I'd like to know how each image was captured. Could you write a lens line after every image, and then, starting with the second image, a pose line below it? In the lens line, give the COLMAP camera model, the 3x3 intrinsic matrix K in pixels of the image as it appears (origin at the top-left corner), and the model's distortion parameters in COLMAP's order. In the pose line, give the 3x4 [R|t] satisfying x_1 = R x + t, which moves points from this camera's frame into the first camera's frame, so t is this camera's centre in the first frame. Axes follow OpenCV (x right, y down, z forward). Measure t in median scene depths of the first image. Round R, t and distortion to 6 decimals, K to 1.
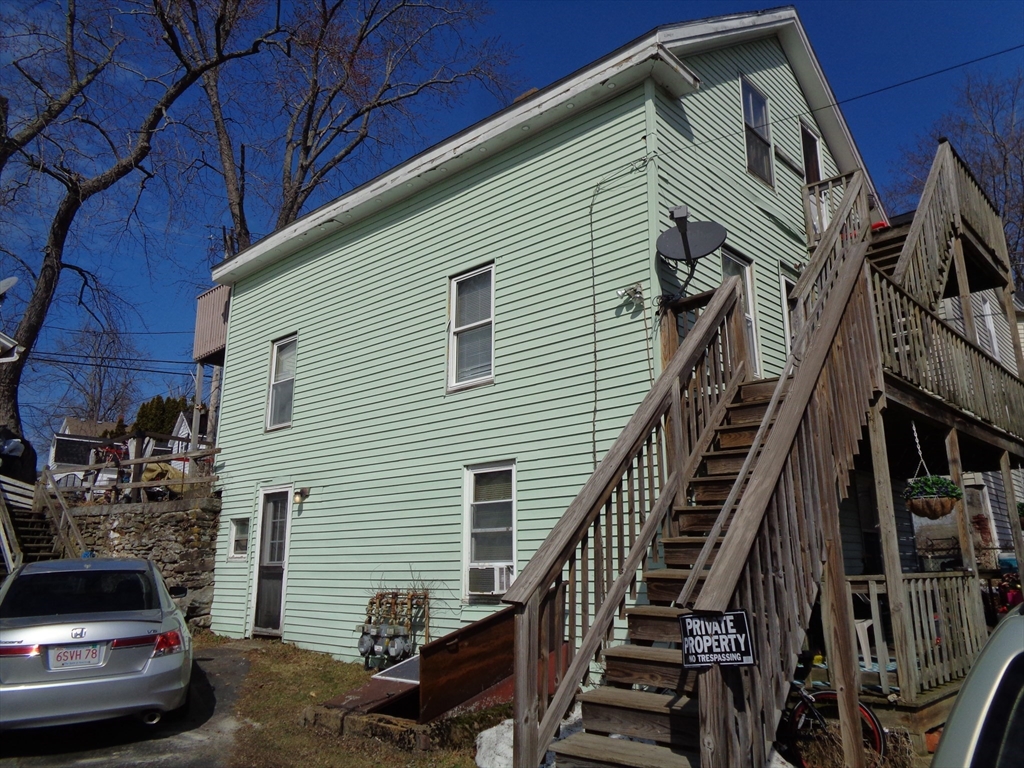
lens RADIAL K [[779.8, 0, 512.0], [0, 779.8, 384.0], [0, 0, 1]] dist [-0.085842, 0.000306]
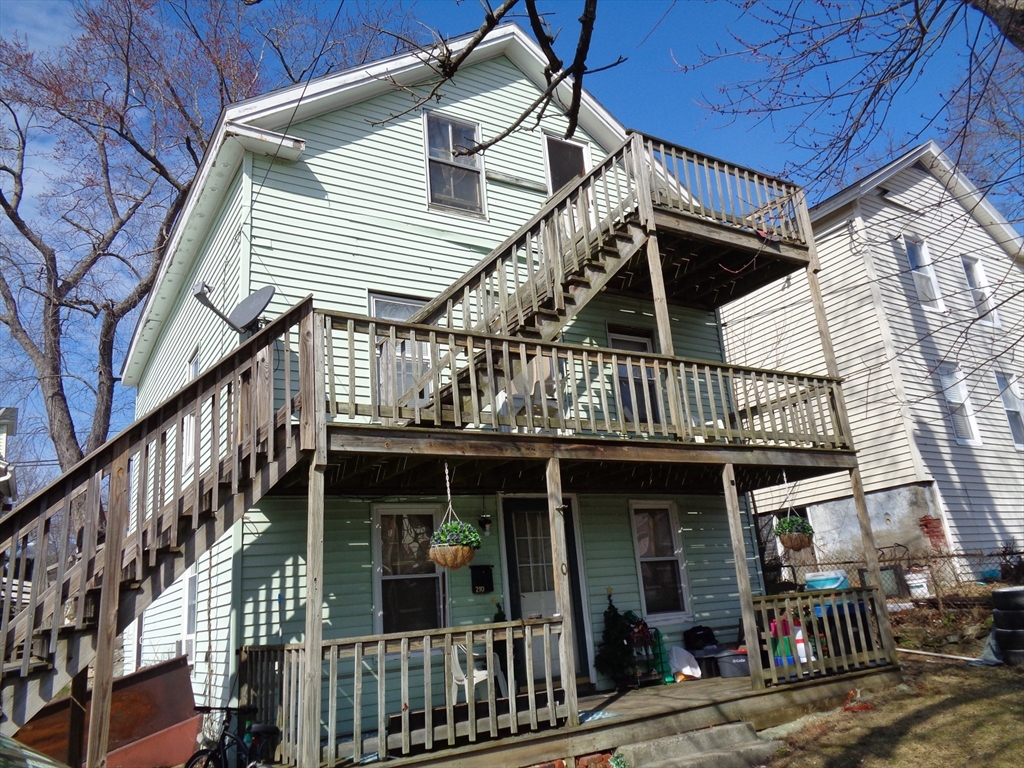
lens RADIAL K [[779.8, 0, 512.0], [0, 779.8, 384.0], [0, 0, 1]] dist [-0.085842, 0.000306]
pose [[0.958660, -0.154502, -0.238956, 0.565333], [0.143324, 0.987632, -0.063576, 0.018480], [0.245823, 0.026700, 0.968947, 0.077511]]
